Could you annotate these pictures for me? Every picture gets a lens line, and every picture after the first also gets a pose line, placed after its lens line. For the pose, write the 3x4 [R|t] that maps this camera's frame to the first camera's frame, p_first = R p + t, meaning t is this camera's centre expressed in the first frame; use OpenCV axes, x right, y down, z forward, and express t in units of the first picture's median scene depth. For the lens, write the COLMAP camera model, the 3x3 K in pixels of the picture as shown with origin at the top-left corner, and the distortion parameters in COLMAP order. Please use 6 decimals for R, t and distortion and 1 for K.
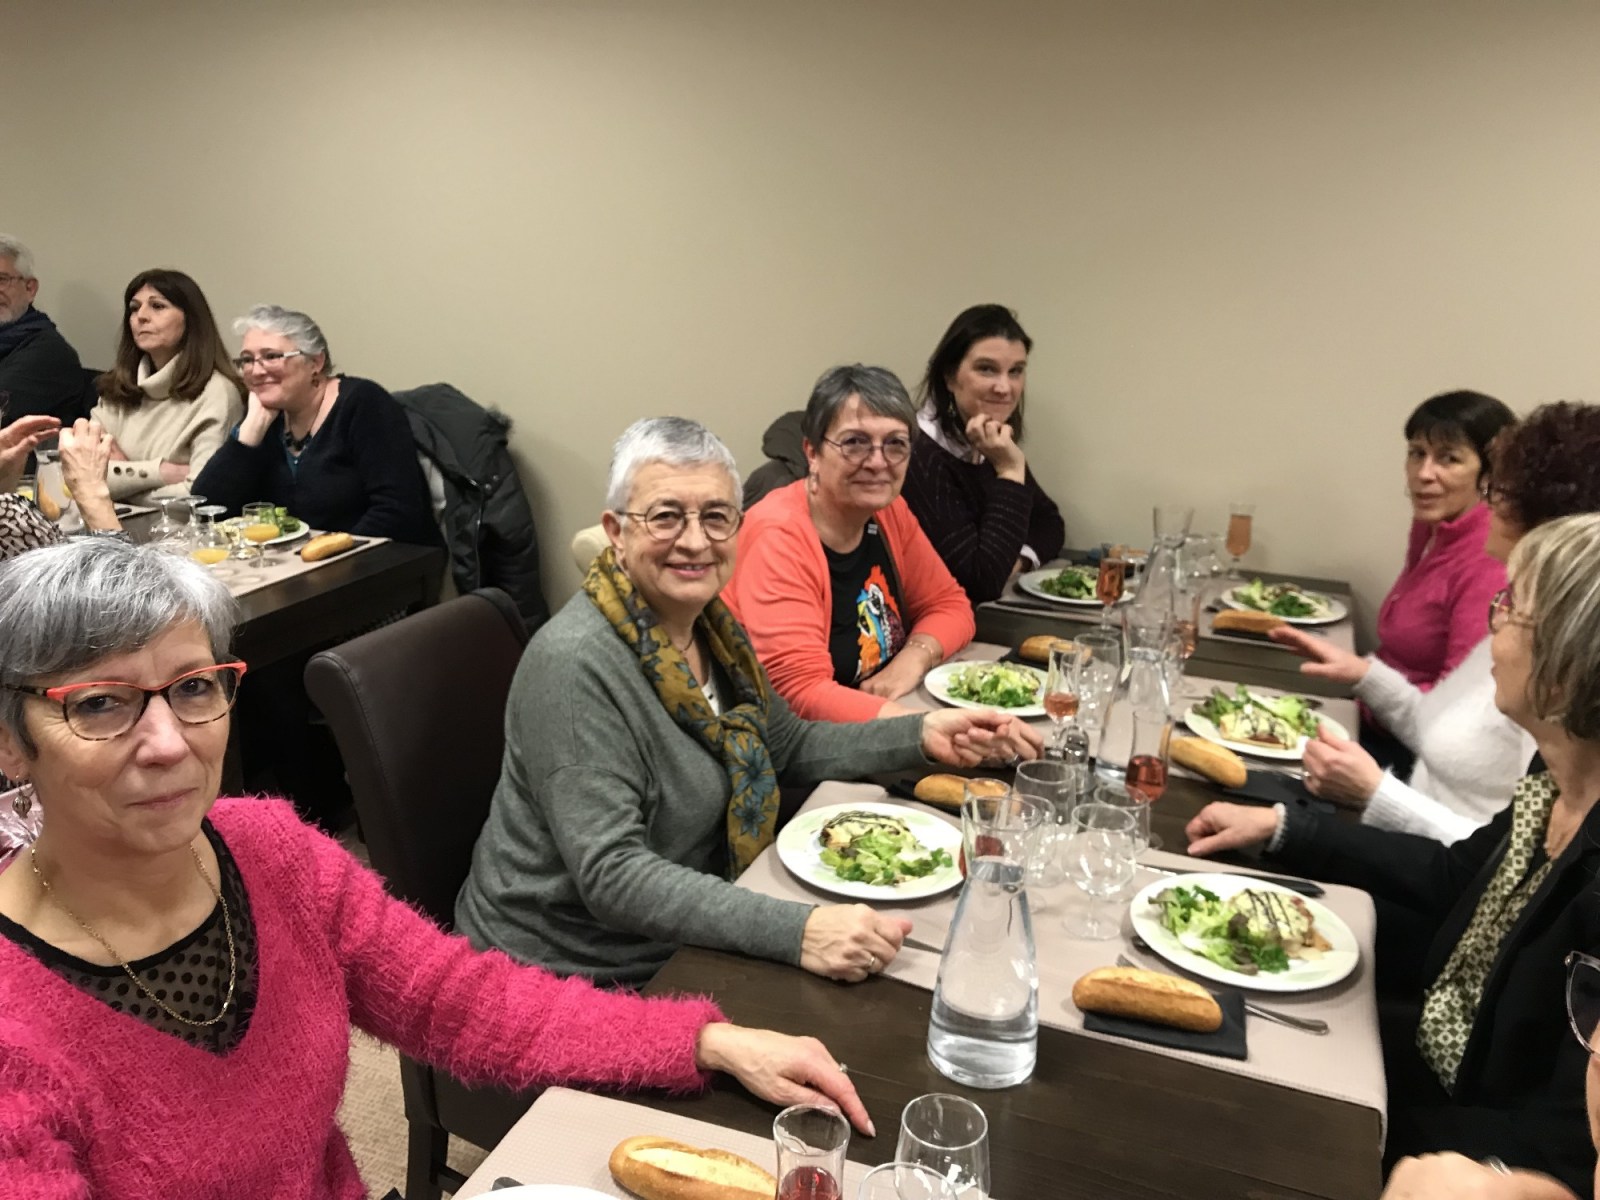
lens RADIAL K [[1301.0, 0, 800.0], [0, 1301.0, 600.0], [0, 0, 1]] dist [0.004176, 0.368322]
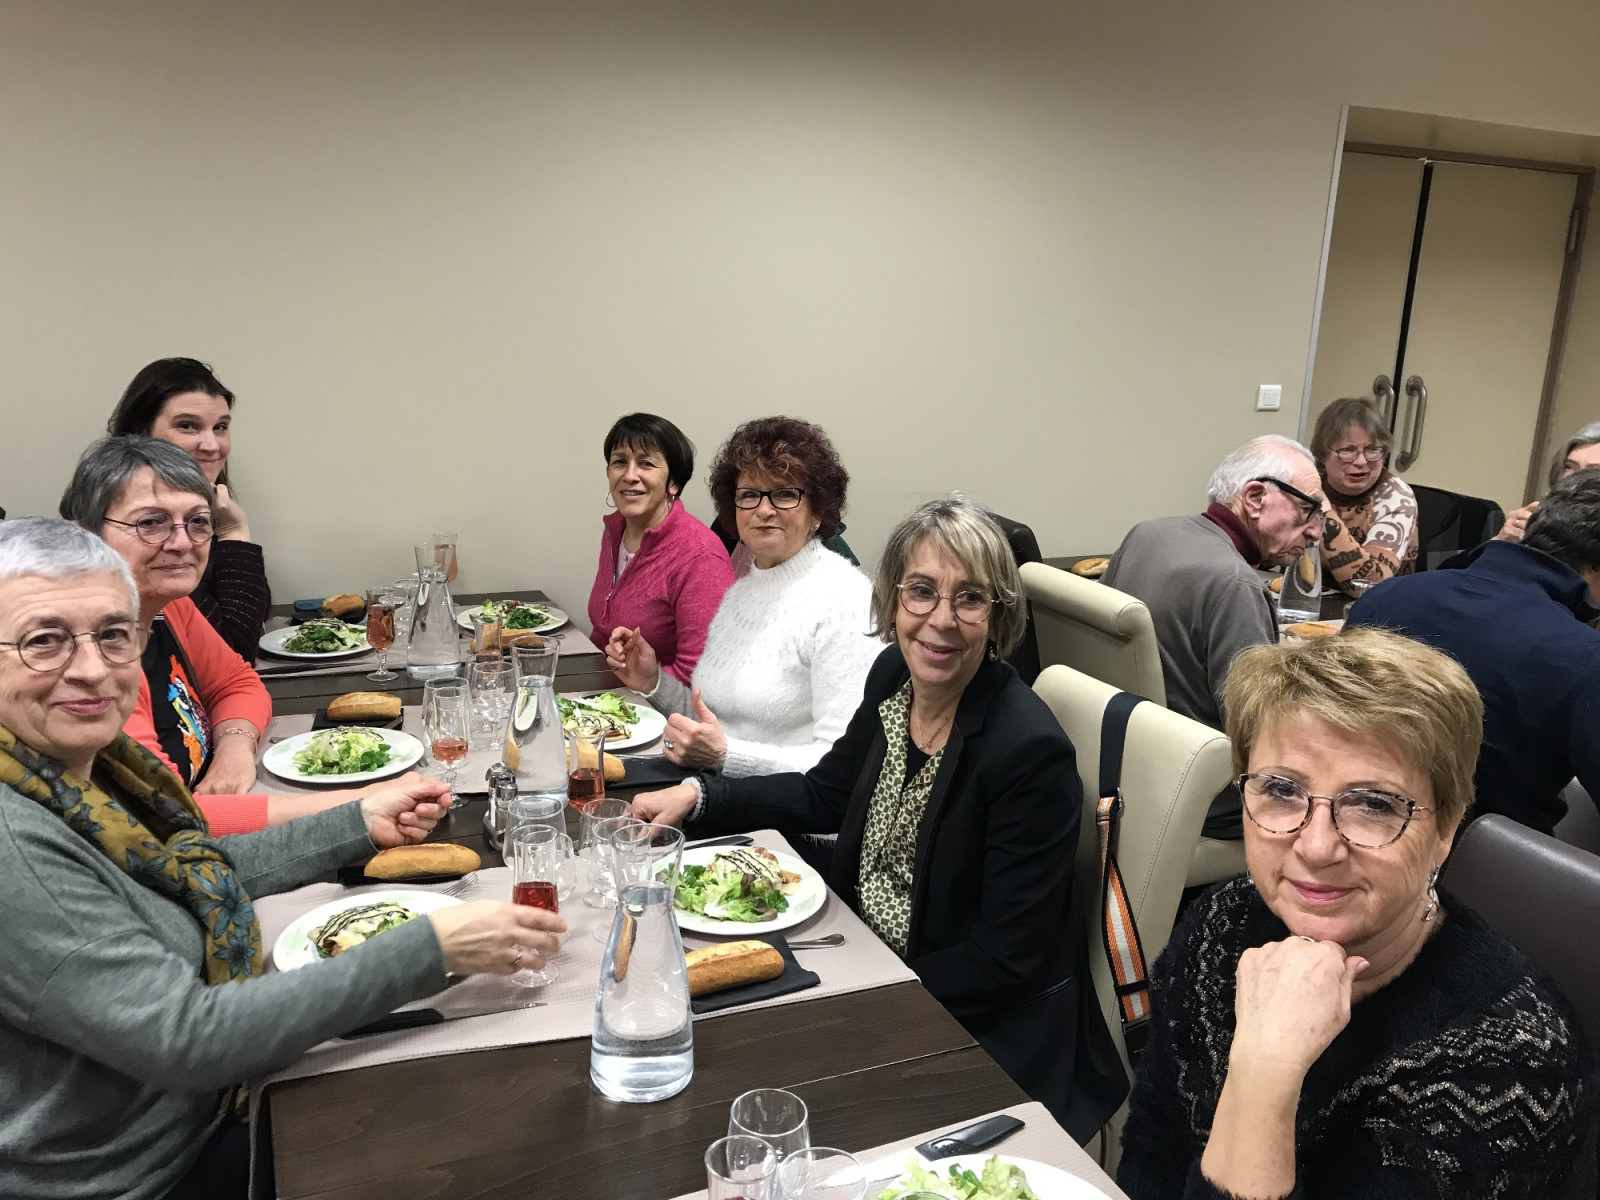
lens RADIAL K [[1269.7, 0, 800.0], [0, 1269.7, 600.0], [0, 0, 1]] dist [0.139768, -0.003308]
pose [[0.784337, -0.182881, 0.592765, -0.220662], [0.196782, 0.979554, 0.041836, -0.030026], [-0.588296, 0.083832, 0.804288, 0.043630]]
